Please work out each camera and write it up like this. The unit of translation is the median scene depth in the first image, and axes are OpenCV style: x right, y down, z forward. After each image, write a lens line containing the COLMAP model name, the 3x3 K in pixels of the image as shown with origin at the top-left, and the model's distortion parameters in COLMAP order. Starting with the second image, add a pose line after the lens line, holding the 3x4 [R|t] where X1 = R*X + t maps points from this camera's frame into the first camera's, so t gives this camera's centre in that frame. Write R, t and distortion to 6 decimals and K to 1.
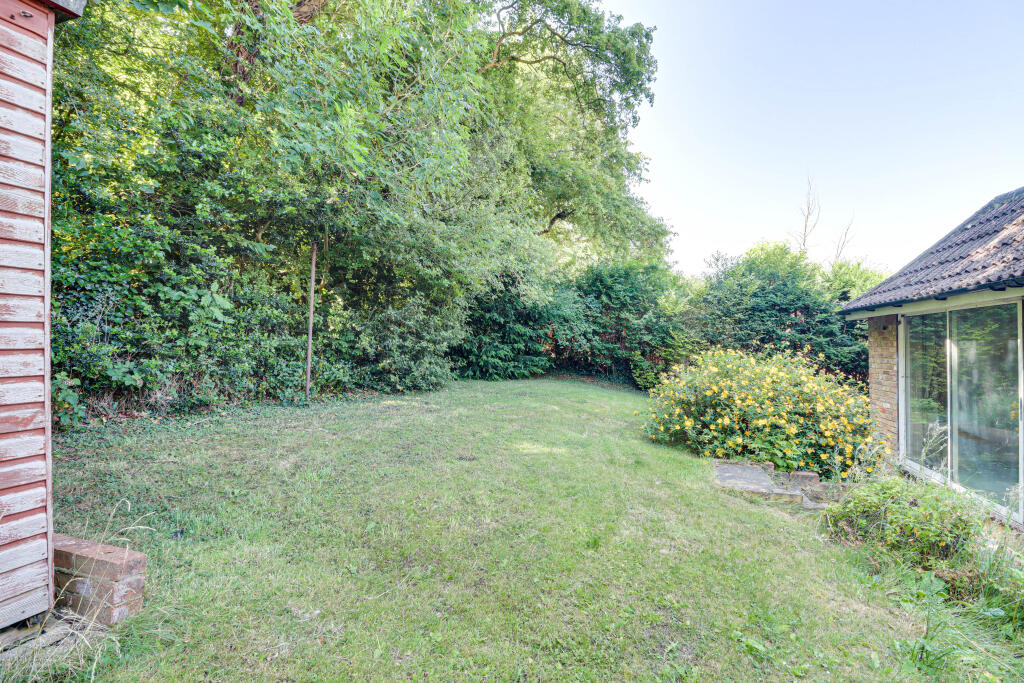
lens RADIAL K [[472.6, 0, 513.3], [0, 472.6, 349.2], [0, 0, 1]] dist [-0.020928, -0.002817]
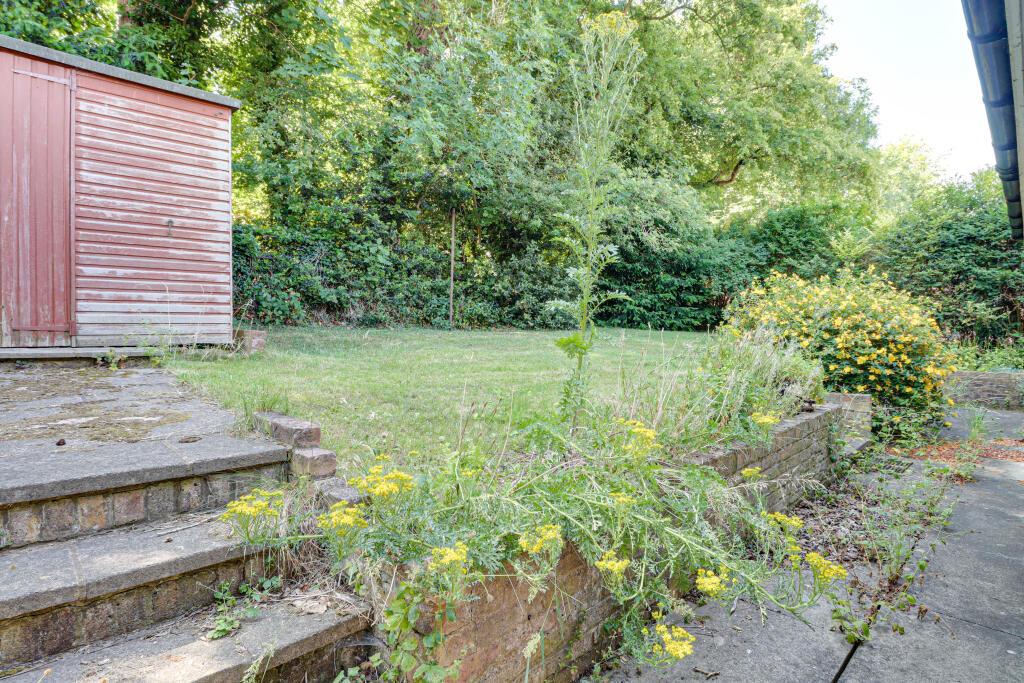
lens RADIAL K [[472.6, 0, 505.2], [0, 472.6, 331.3], [0, 0, 1]] dist [-0.020928, -0.002817]
pose [[0.886413, 0.021050, -0.462416, 0.284934], [-0.009976, 0.999602, 0.026381, 0.074782], [0.462787, -0.018772, 0.886271, -0.112459]]
